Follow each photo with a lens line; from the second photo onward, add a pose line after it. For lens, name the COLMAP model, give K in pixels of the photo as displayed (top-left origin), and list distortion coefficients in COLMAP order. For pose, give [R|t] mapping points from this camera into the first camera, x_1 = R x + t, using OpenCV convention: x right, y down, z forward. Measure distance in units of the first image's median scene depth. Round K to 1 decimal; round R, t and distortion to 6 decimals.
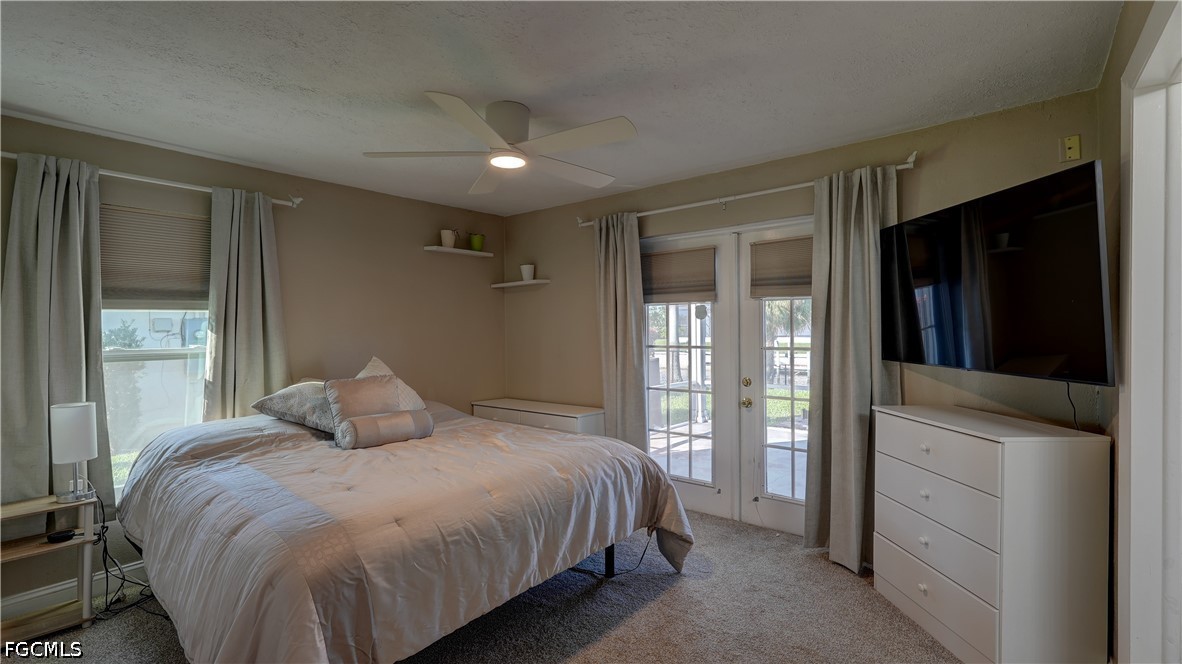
lens RADIAL K [[522.1, 0, 591.0], [0, 522.1, 332.0], [0, 0, 1]] dist [-0.014164, 0.007109]
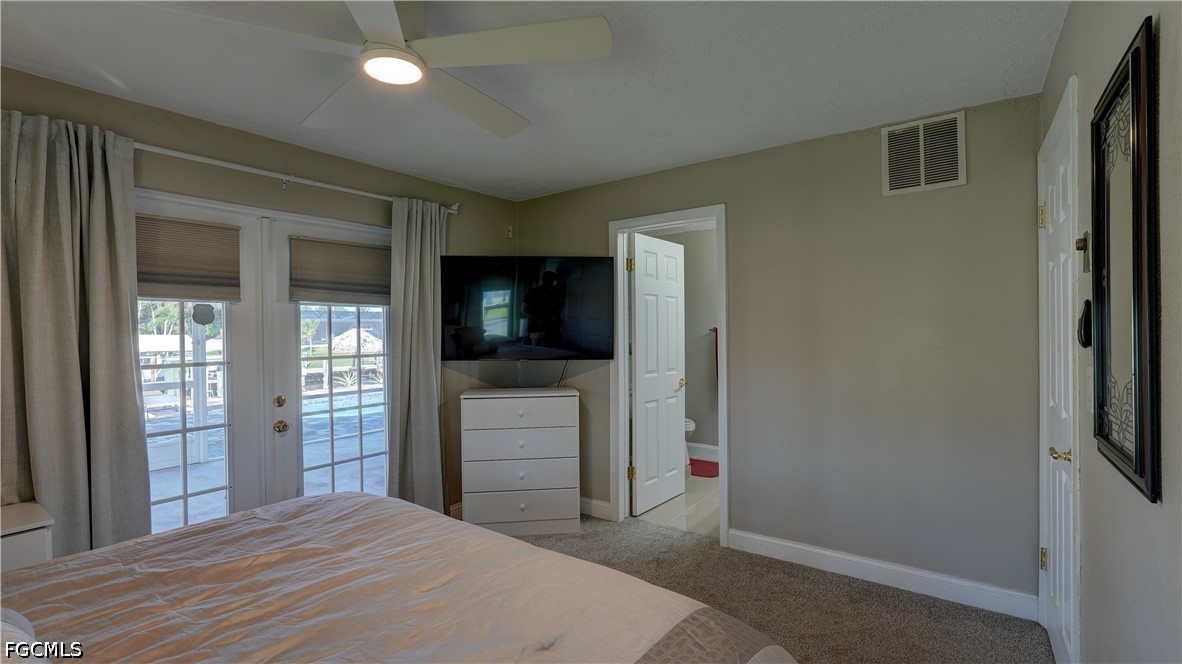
lens RADIAL K [[522.1, 0, 591.0], [0, 522.1, 332.0], [0, 0, 1]] dist [-0.014164, 0.007109]
pose [[-0.061306, 0.008235, 0.998085, -0.652510], [0.022927, 0.999714, -0.006841, 0.003673], [-0.997856, 0.022464, -0.061477, 0.652925]]
